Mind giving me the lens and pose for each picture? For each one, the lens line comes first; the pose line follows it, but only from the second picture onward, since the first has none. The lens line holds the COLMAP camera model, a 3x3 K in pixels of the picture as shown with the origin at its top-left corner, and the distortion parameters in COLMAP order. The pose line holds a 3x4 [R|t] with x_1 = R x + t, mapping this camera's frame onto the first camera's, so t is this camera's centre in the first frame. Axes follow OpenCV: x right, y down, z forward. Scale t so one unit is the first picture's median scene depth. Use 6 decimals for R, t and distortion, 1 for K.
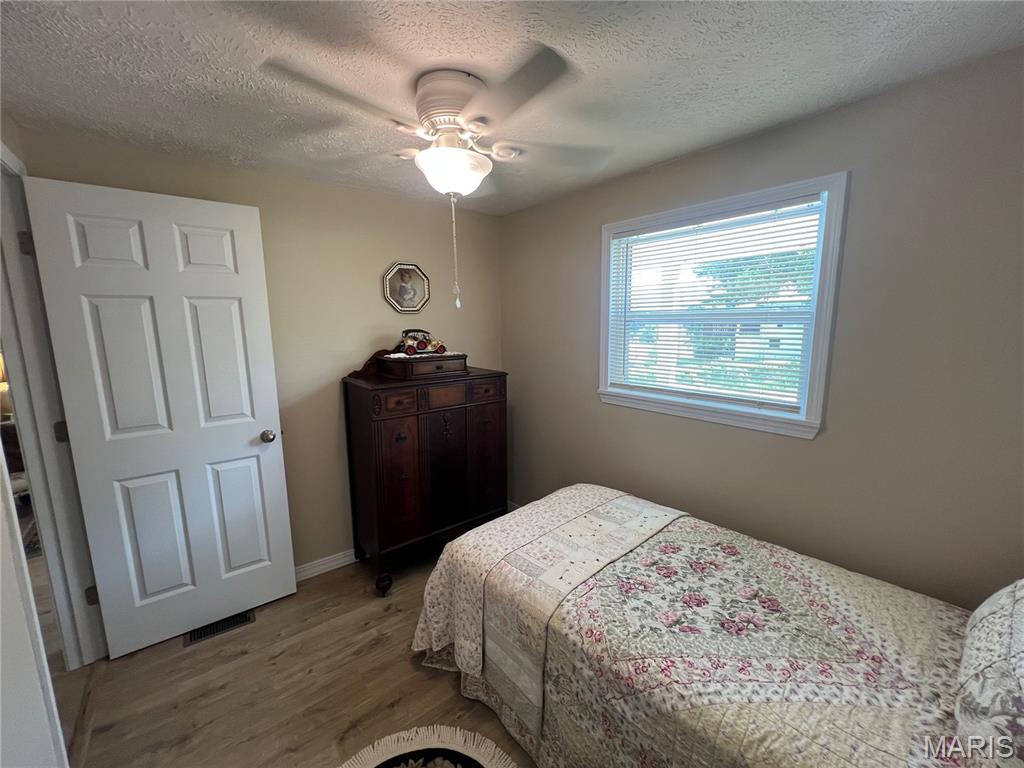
lens RADIAL K [[416.0, 0, 512.0], [0, 416.0, 384.0], [0, 0, 1]] dist [0.002146, 0.000515]
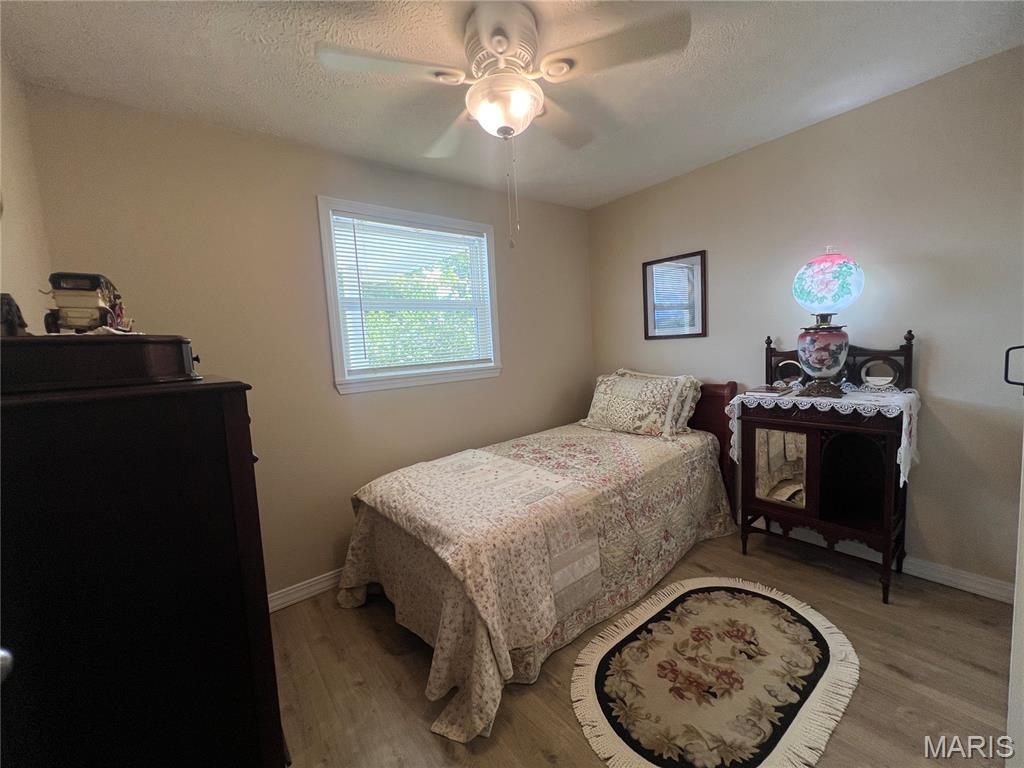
lens RADIAL K [[416.0, 0, 512.0], [0, 416.0, 384.0], [0, 0, 1]] dist [0.002146, 0.000515]
pose [[-0.002820, -0.082694, 0.996571, -1.083620], [0.203983, 0.975574, 0.081529, 0.040690], [-0.978970, 0.203513, 0.014117, 1.017571]]
